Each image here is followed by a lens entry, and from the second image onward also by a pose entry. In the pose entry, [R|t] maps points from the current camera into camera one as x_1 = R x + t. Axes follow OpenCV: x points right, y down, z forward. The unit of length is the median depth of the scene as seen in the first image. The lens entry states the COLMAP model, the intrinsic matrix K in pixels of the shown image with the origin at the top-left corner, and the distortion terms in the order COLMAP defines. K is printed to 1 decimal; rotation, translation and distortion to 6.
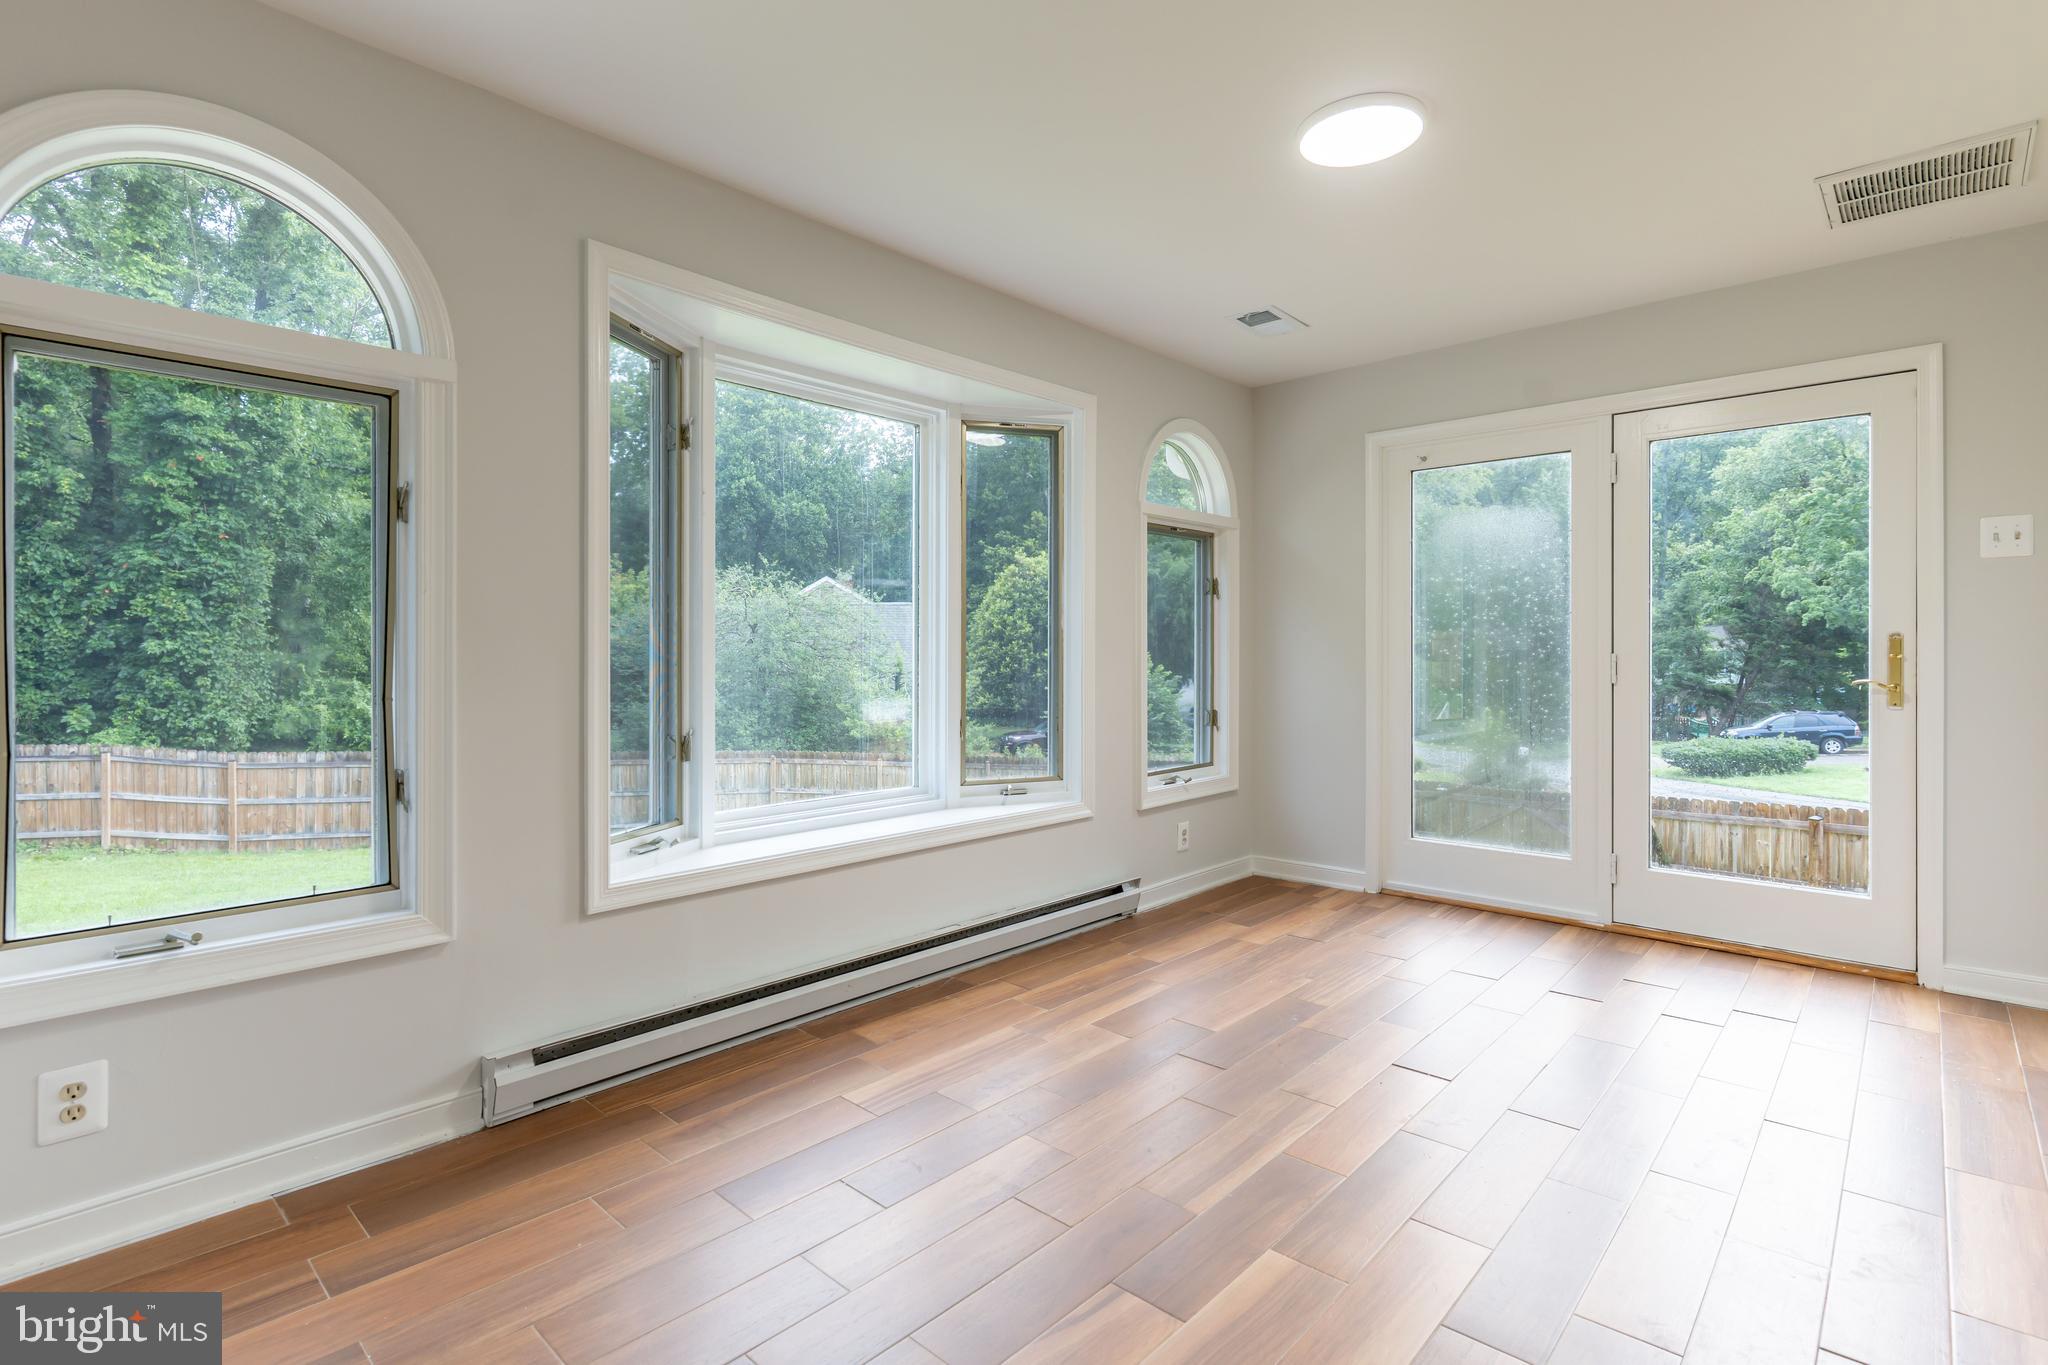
lens RADIAL K [[990.1, 0, 1026.1], [0, 990.1, 662.9], [0, 0, 1]] dist [0.000756, 0.001258]
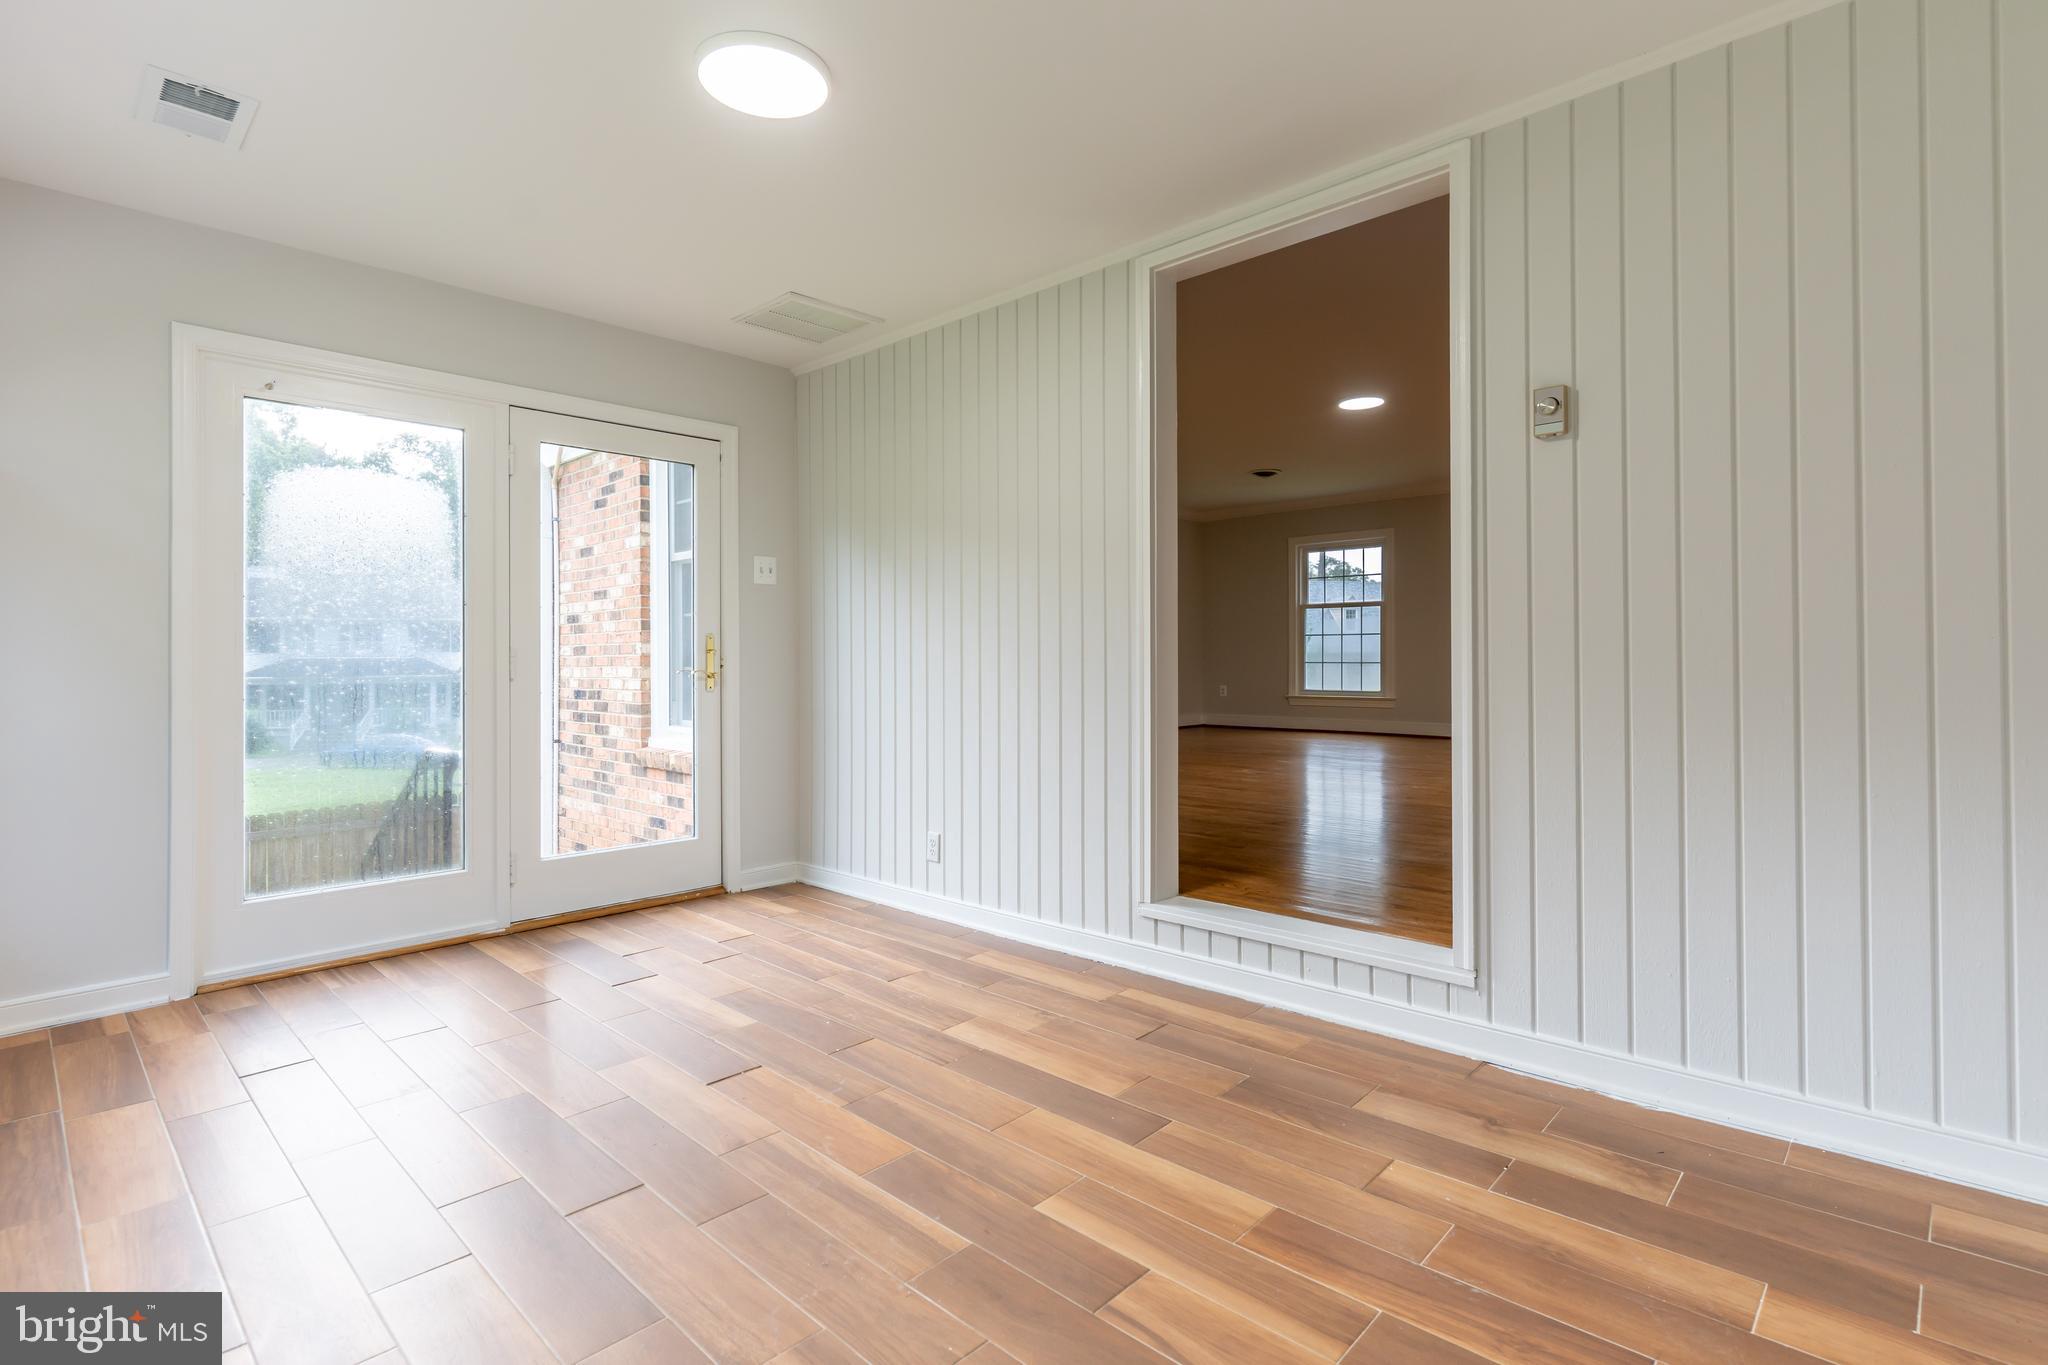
lens RADIAL K [[990.1, 0, 1022.1], [0, 990.1, 662.1], [0, 0, 1]] dist [0.000756, 0.001258]
pose [[0.009322, 0.000542, 0.999956, -0.340614], [0.015910, 0.999873, -0.000690, 0.011219], [-0.999830, 0.015915, 0.009312, 0.431786]]
